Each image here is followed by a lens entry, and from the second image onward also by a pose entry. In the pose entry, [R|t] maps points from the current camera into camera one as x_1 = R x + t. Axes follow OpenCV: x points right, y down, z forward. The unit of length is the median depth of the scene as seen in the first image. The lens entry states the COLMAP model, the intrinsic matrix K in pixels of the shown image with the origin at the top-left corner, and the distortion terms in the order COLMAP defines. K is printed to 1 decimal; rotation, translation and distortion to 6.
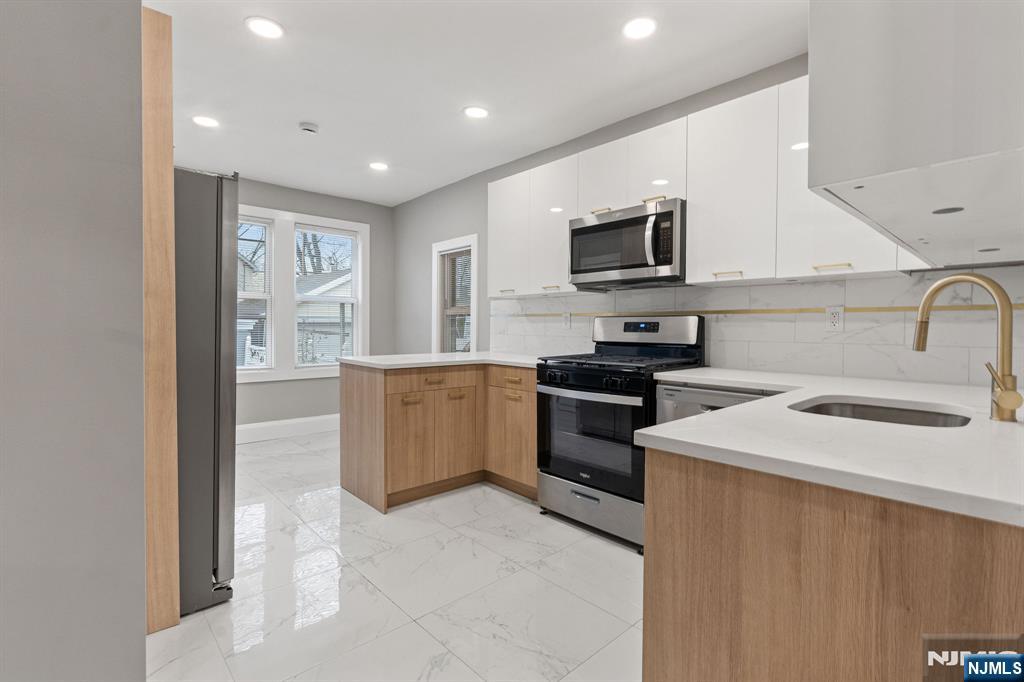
lens RADIAL K [[485.5, 0, 503.5], [0, 485.5, 333.9], [0, 0, 1]] dist [-0.005921, 0.000202]
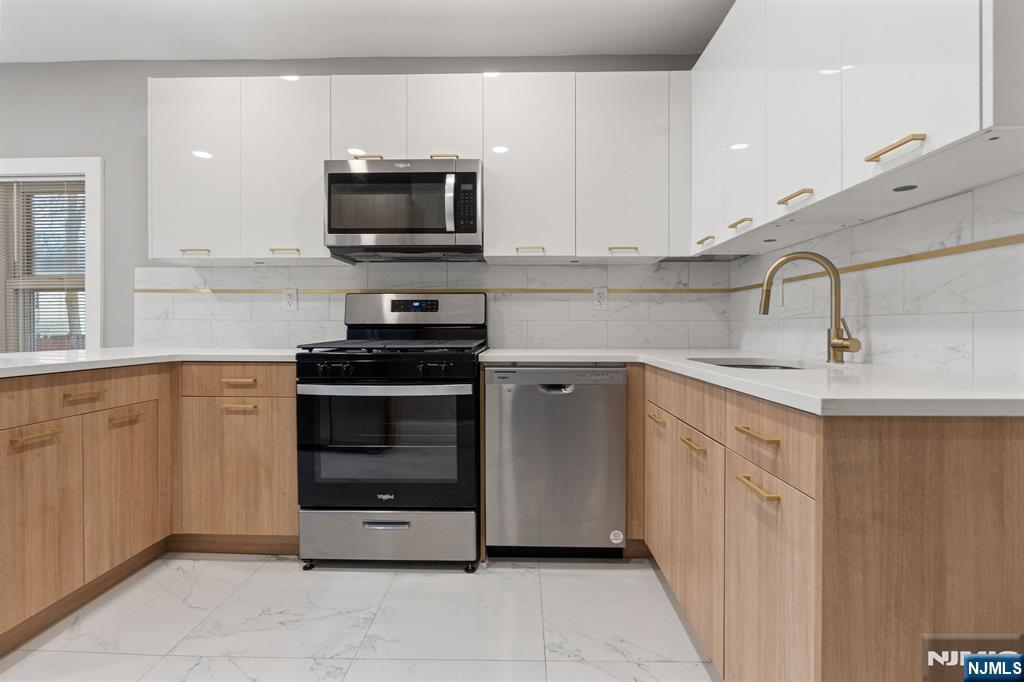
lens RADIAL K [[485.5, 0, 518.4], [0, 485.5, 327.7], [0, 0, 1]] dist [-0.005921, 0.000202]
pose [[0.680378, -0.007128, 0.732827, -0.224254], [0.014741, 0.999884, -0.003959, 0.031514], [-0.732714, 0.013496, 0.680403, 0.303873]]
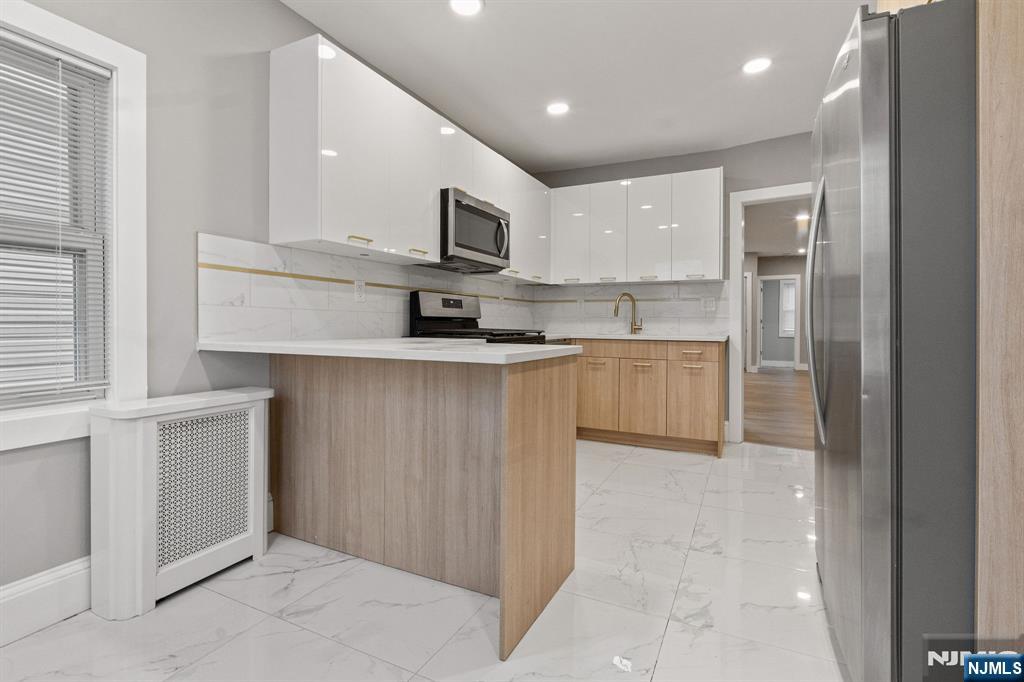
lens RADIAL K [[485.5, 0, 529.3], [0, 485.5, 319.9], [0, 0, 1]] dist [-0.005921, 0.000202]
pose [[-0.403212, -0.002611, 0.915103, -0.853337], [0.003813, 0.999982, 0.004533, 0.020461], [-0.915099, 0.005317, -0.403195, 1.345793]]
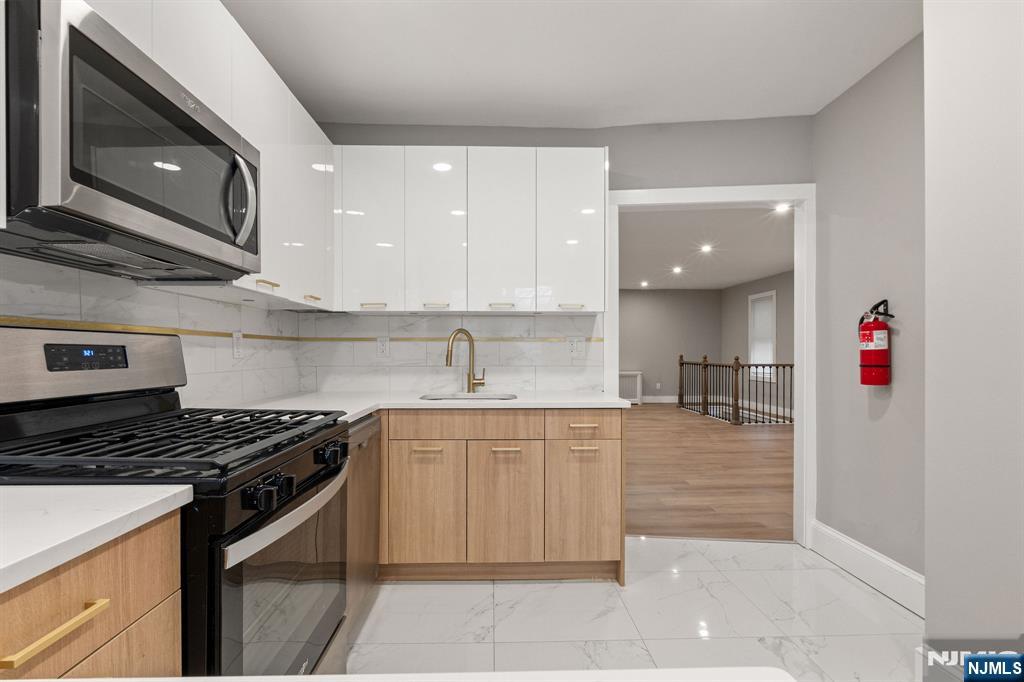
lens RADIAL K [[485.5, 0, 511.7], [0, 485.5, 351.4], [0, 0, 1]] dist [-0.005921, 0.000202]
pose [[-0.771947, -0.006520, 0.635654, -0.268051], [0.003239, 0.999894, 0.014190, -0.024411], [-0.635679, 0.013013, -0.771844, 1.135696]]
